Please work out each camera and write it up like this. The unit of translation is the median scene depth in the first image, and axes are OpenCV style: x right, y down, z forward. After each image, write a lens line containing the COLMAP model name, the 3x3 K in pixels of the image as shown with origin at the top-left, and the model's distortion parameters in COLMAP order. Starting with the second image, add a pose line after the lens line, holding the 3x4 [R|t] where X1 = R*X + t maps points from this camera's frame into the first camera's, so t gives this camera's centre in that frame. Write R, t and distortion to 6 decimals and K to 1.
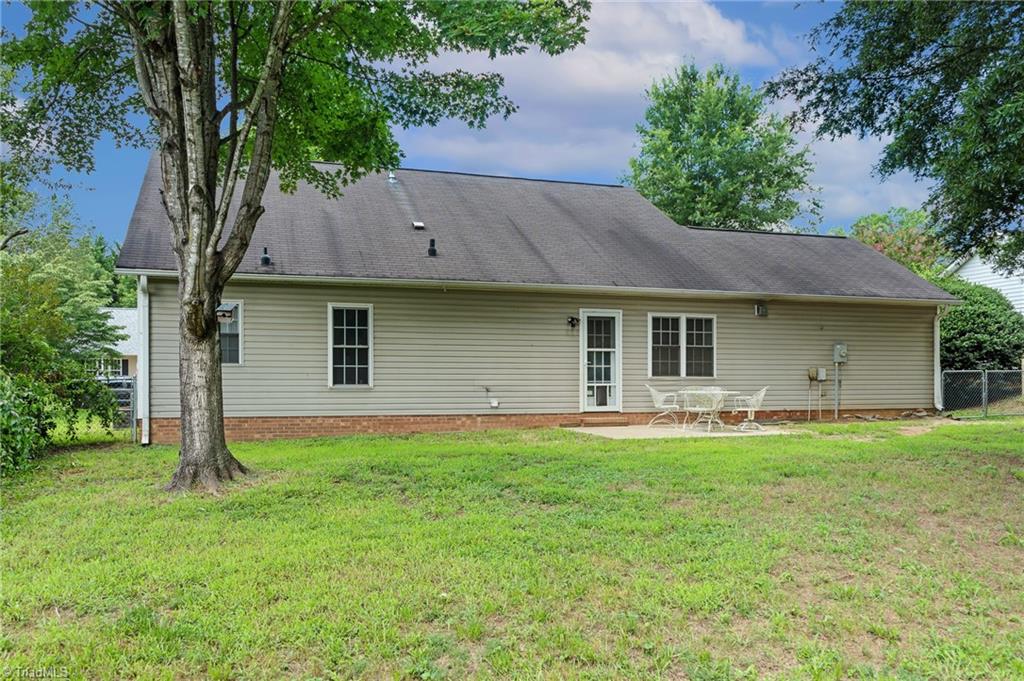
lens RADIAL K [[858.3, 0, 512.0], [0, 858.3, 340.5], [0, 0, 1]] dist [-0.045025, -0.002176]
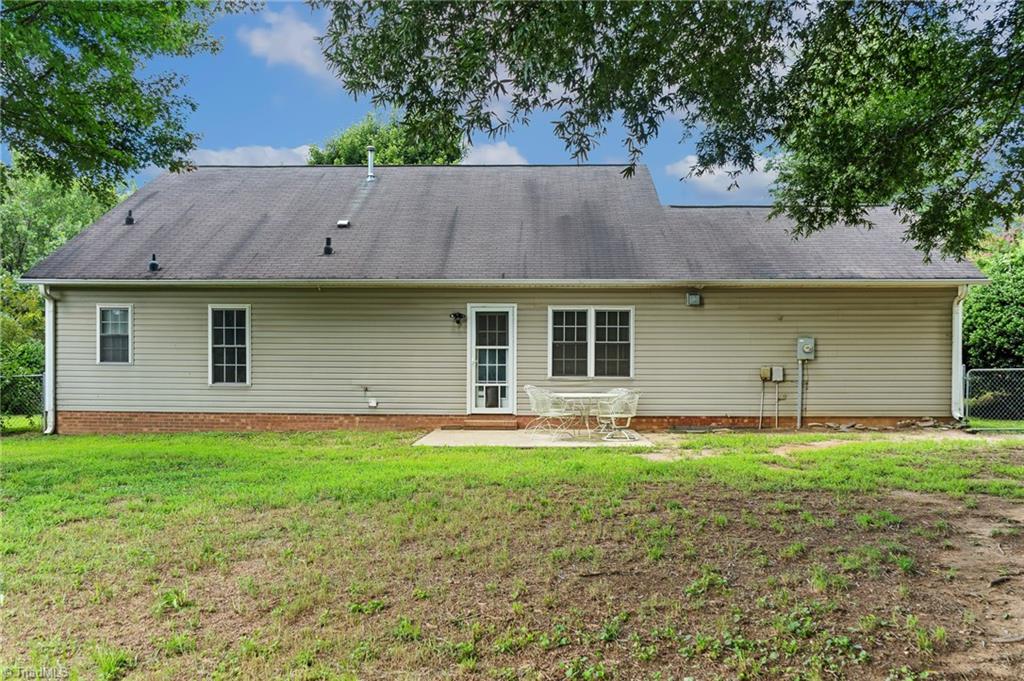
lens RADIAL K [[858.3, 0, 512.0], [0, 858.3, 340.5], [0, 0, 1]] dist [-0.045025, -0.002176]
pose [[0.938968, -0.008254, -0.343905, 0.440889], [0.011872, 0.999894, 0.008414, -0.004004], [0.343799, -0.011984, 0.938967, 0.132114]]
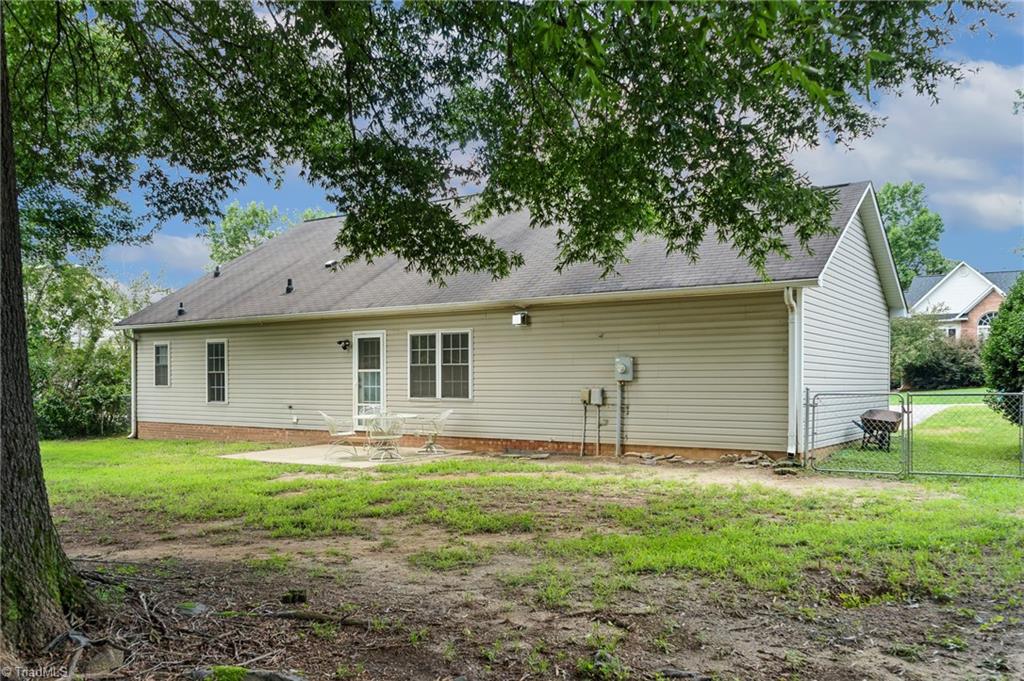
lens RADIAL K [[858.3, 0, 512.0], [0, 858.3, 340.5], [0, 0, 1]] dist [-0.045025, -0.002176]
pose [[0.605948, -0.037781, -0.794607, 1.007717], [0.039232, 0.999075, -0.017585, -0.000326], [0.794537, -0.020518, 0.606869, 0.513807]]
